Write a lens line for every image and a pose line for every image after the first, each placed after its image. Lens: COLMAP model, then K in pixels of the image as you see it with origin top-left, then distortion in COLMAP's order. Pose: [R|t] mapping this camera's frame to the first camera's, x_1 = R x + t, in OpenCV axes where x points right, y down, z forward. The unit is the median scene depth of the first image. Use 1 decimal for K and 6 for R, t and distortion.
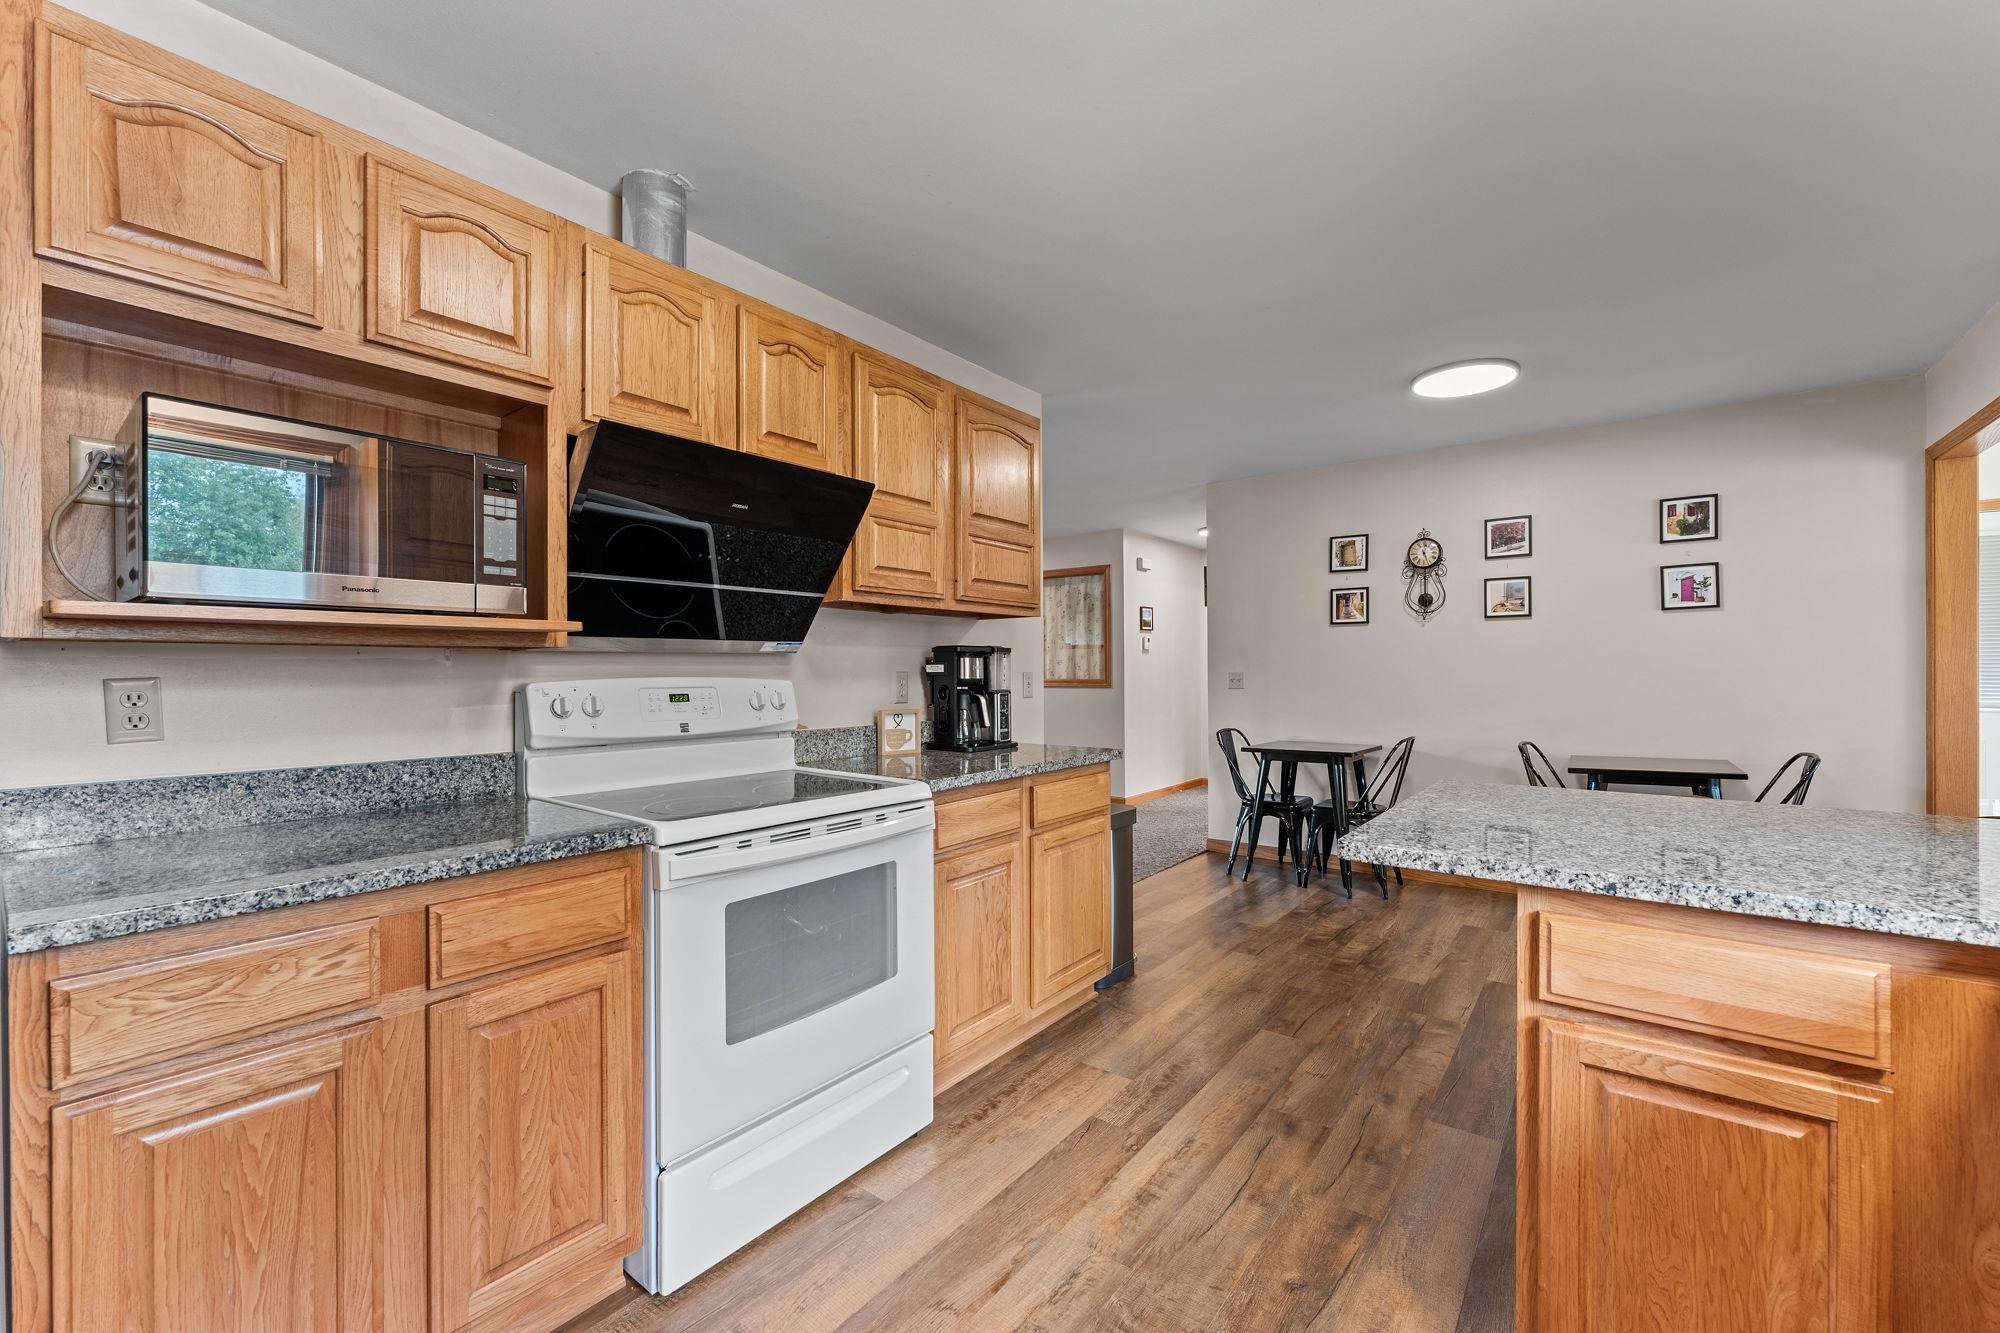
lens RADIAL K [[804.7, 0, 1001.7], [0, 804.7, 671.5], [0, 0, 1]] dist [-0.002753, -0.000577]
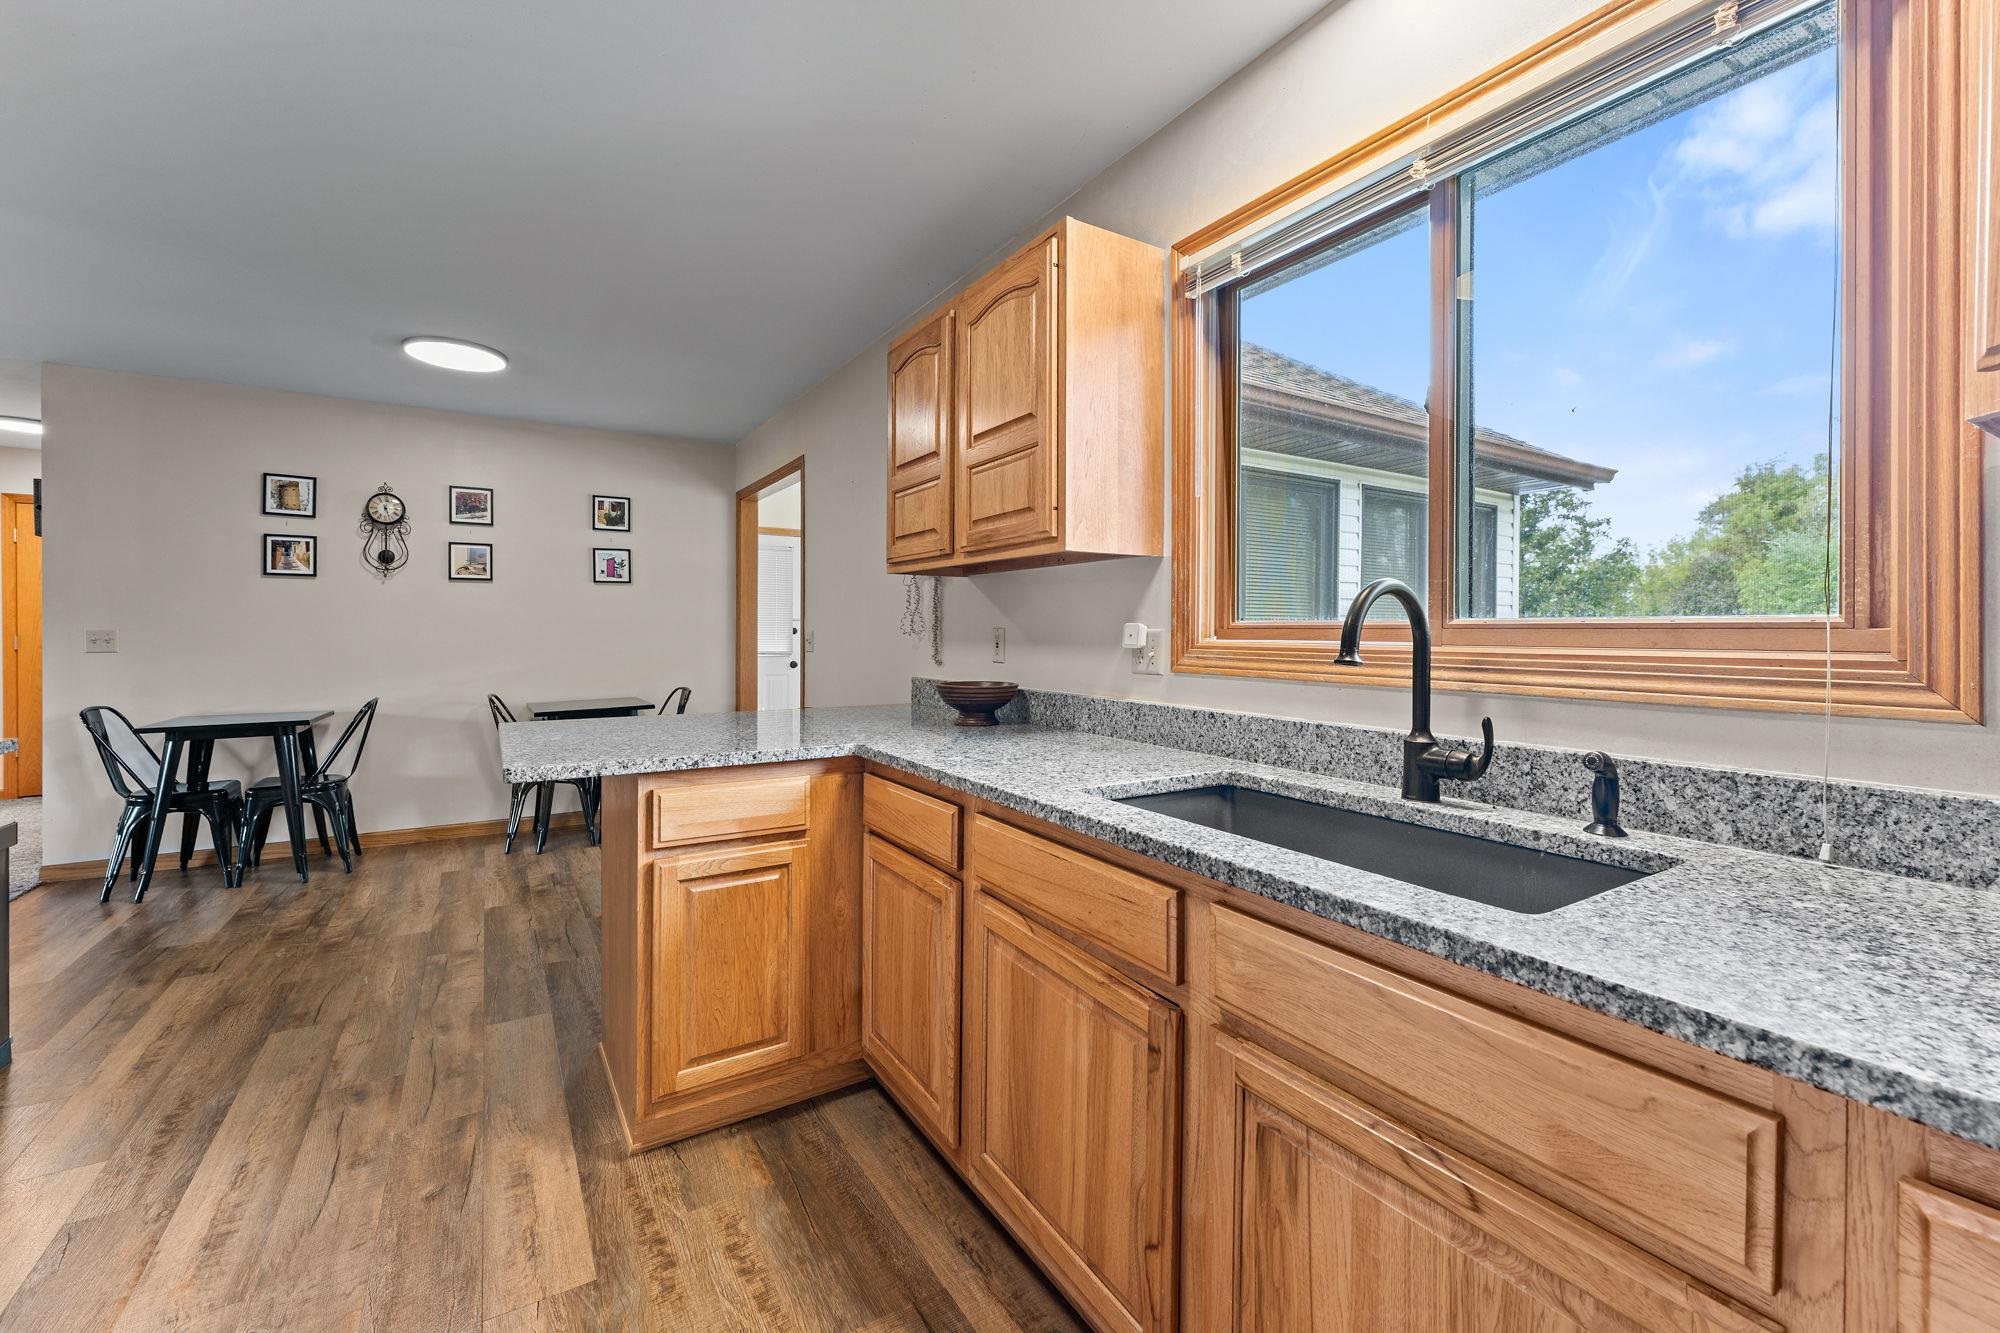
lens RADIAL K [[813.3, 0, 989.0], [0, 813.3, 635.0], [0, 0, 1]] dist [-0.002218, -0.000285]
pose [[0.350672, -0.000588, 0.936498, -0.187833], [-0.002716, 0.999995, 0.001645, 0.002987], [-0.936494, -0.003120, 0.350669, -0.039107]]
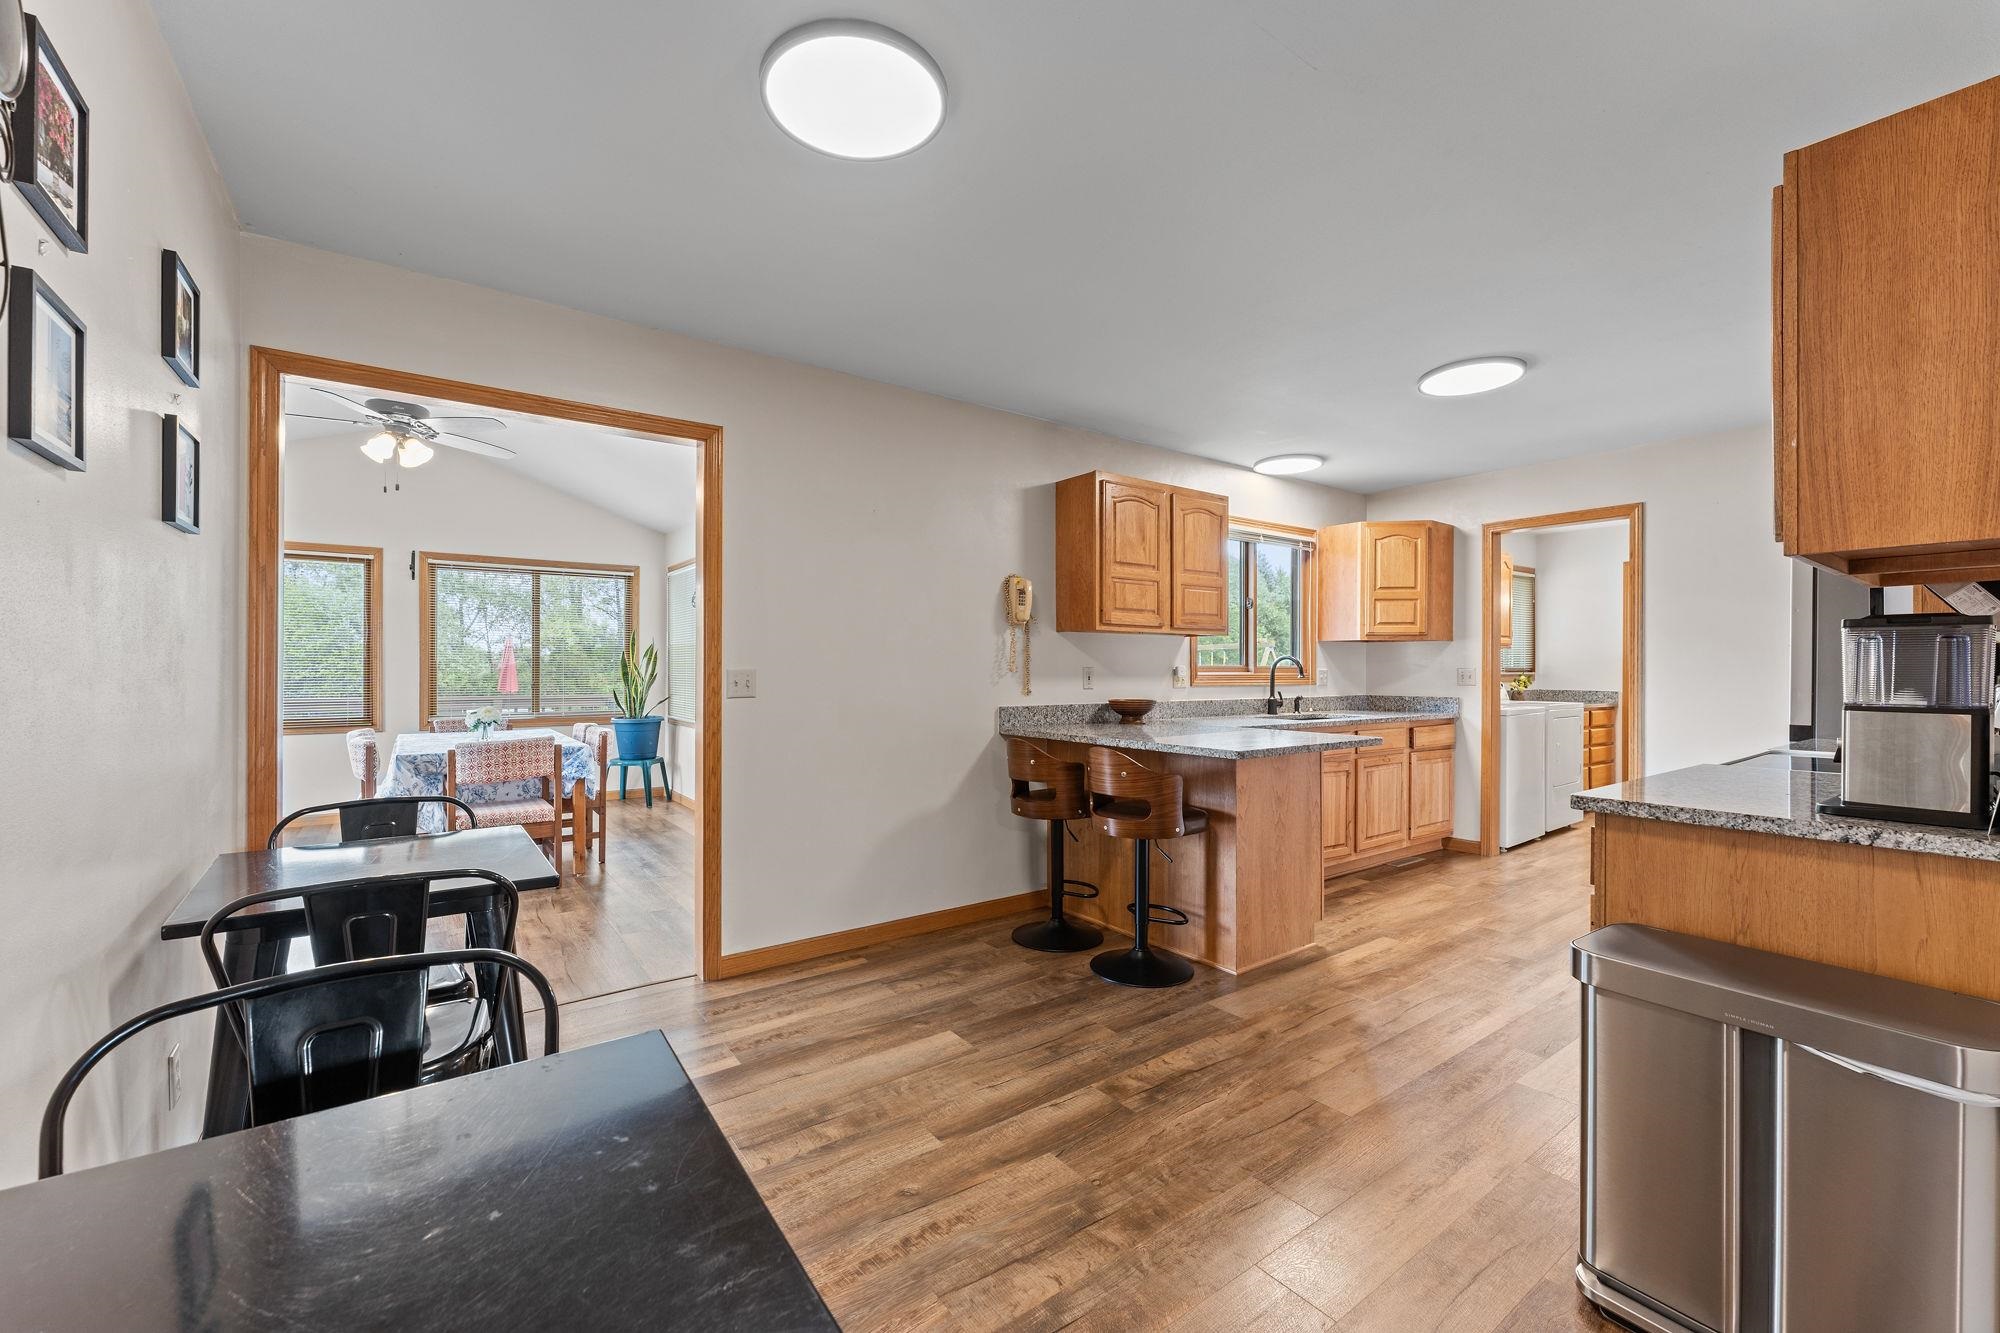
lens RADIAL K [[804.7, 0, 1001.7], [0, 804.7, 671.5], [0, 0, 1]] dist [-0.002753, -0.000577]
pose [[-0.961375, -0.004024, 0.275213, 0.356138], [-0.002015, 0.999969, 0.007585, -0.004893], [-0.275235, 0.006737, -0.961353, 1.508546]]
